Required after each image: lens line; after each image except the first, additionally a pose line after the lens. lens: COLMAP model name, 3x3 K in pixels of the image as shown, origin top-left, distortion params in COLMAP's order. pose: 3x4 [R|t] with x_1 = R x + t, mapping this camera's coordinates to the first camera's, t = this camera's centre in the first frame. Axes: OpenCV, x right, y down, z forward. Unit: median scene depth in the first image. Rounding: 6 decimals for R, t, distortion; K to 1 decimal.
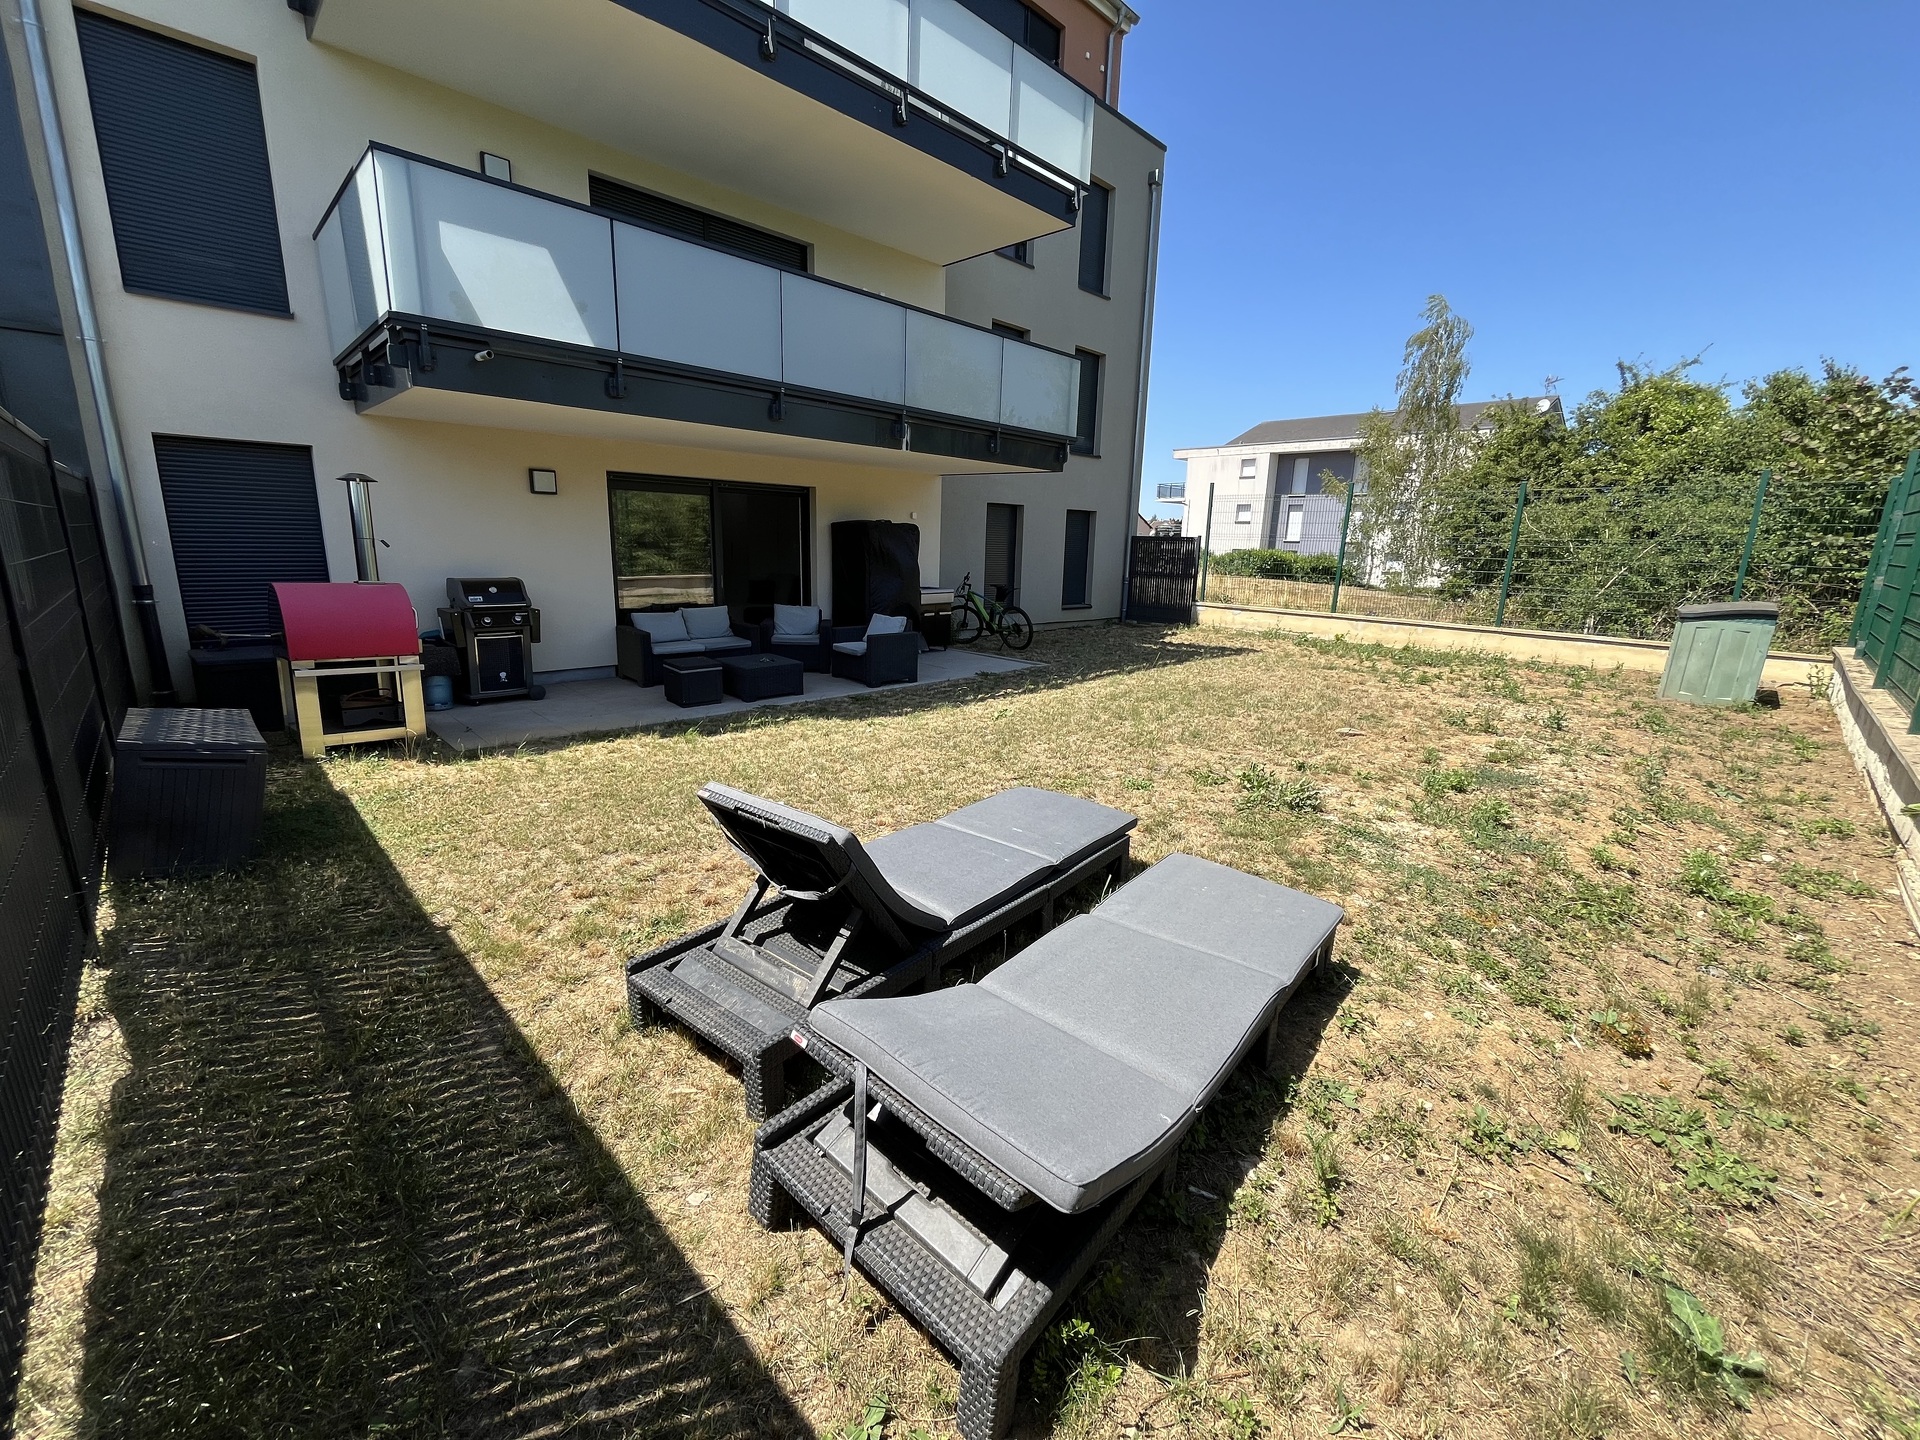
lens RADIAL K [[777.5, 0, 961.4], [0, 777.5, 712.0], [0, 0, 1]] dist [-0.003220, -0.000885]
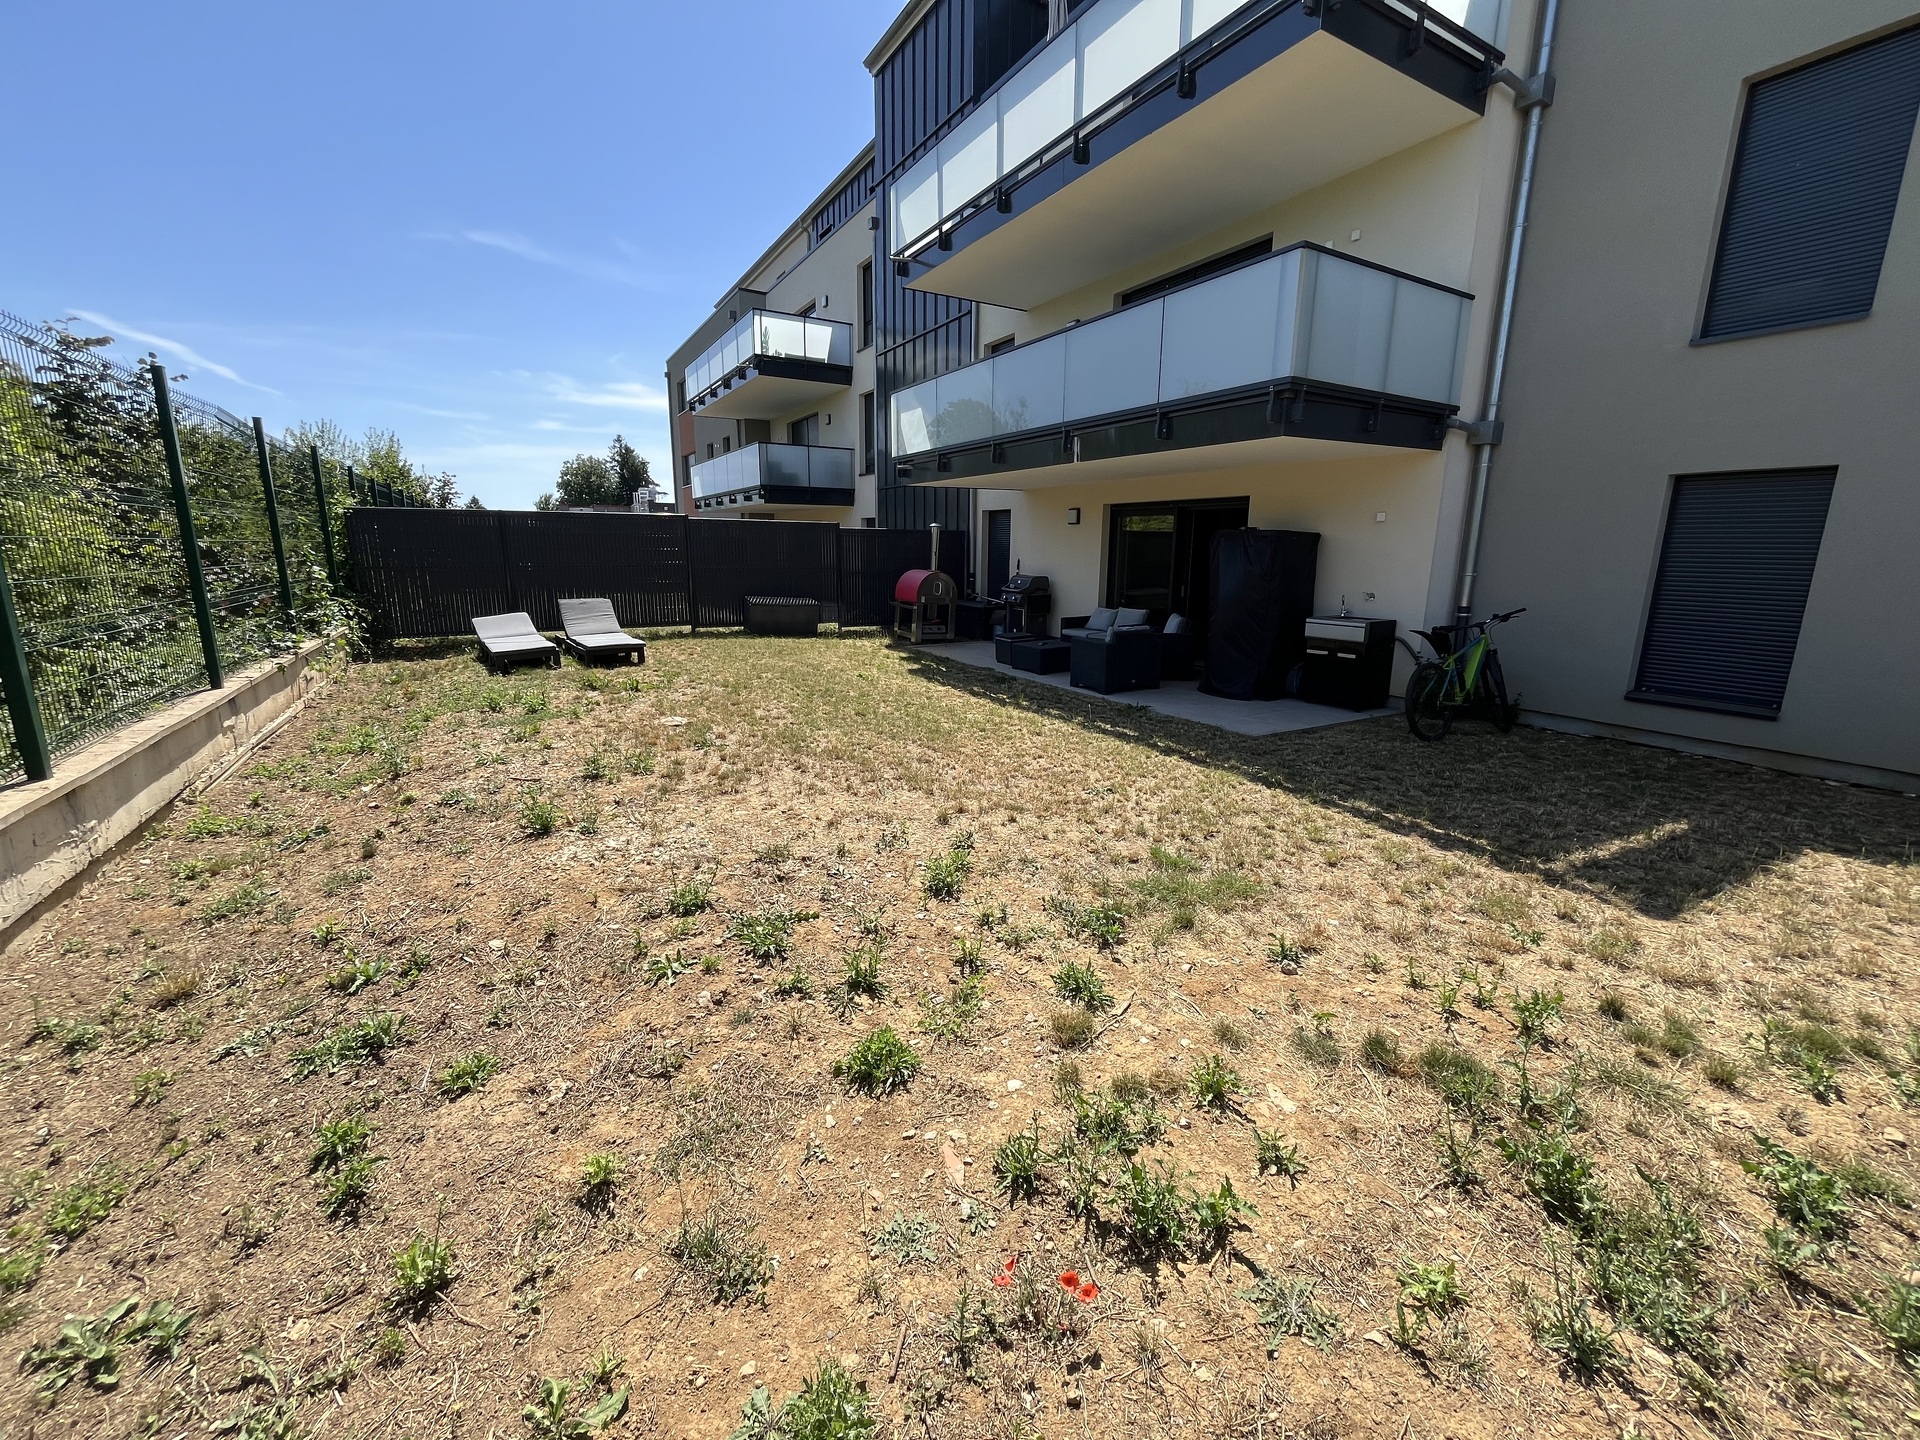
lens RADIAL K [[777.5, 0, 961.4], [0, 777.5, 712.0], [0, 0, 1]] dist [-0.003220, -0.000885]
pose [[-0.253085, 0.174671, -0.951545, 0.868074], [-0.221556, 0.946962, 0.232757, -0.188696], [0.941733, 0.269728, -0.200963, 0.968618]]
